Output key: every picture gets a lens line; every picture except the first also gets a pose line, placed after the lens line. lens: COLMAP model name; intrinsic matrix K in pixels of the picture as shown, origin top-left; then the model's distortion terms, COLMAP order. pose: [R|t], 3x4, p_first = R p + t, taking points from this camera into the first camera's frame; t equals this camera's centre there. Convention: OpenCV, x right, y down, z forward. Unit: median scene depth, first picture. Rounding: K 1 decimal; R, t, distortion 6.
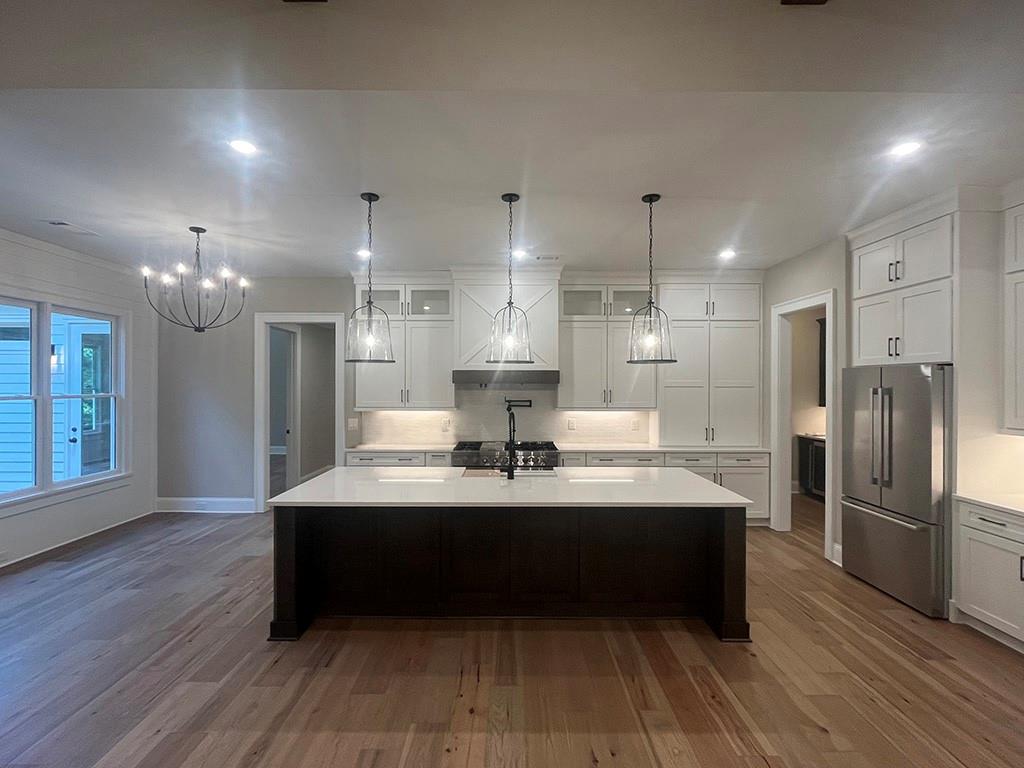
lens RADIAL K [[478.9, 0, 510.5], [0, 478.9, 383.1], [0, 0, 1]] dist [-0.005070, -0.000250]
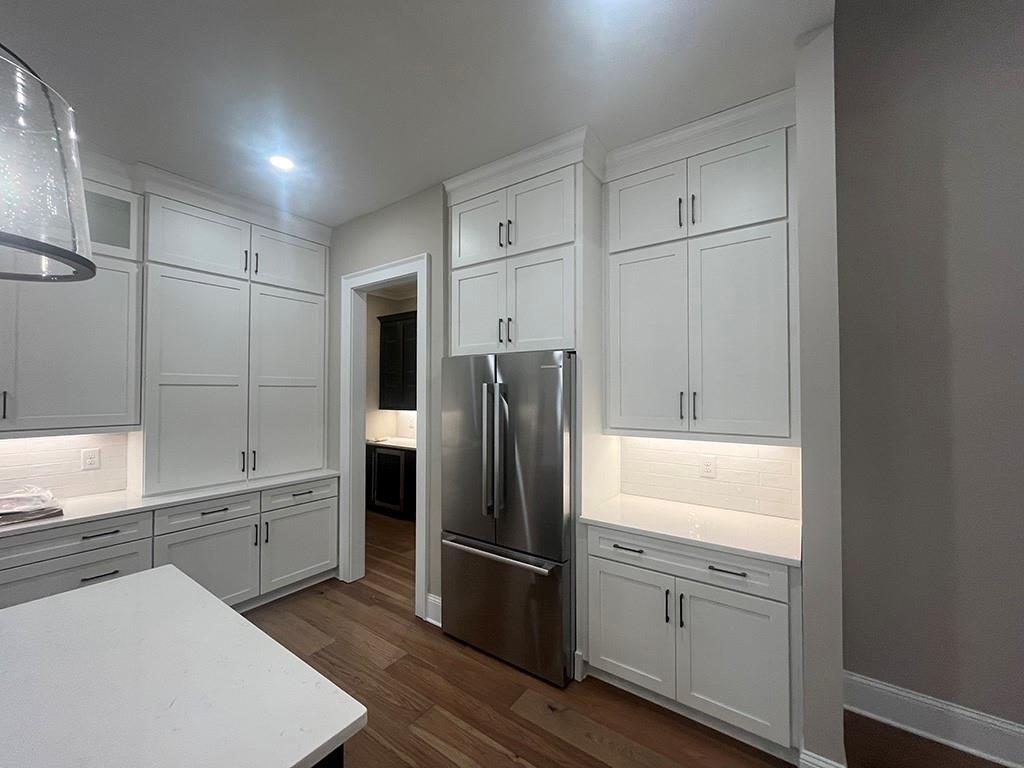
lens RADIAL K [[412.2, 0, 507.5], [0, 412.2, 383.8], [0, 0, 1]] dist [-0.001438, 0.000394]
pose [[0.591853, 0.011915, 0.805958, 0.231323], [0.000550, 0.999885, -0.015186, 0.017938], [-0.806046, 0.009431, 0.591778, 0.520363]]
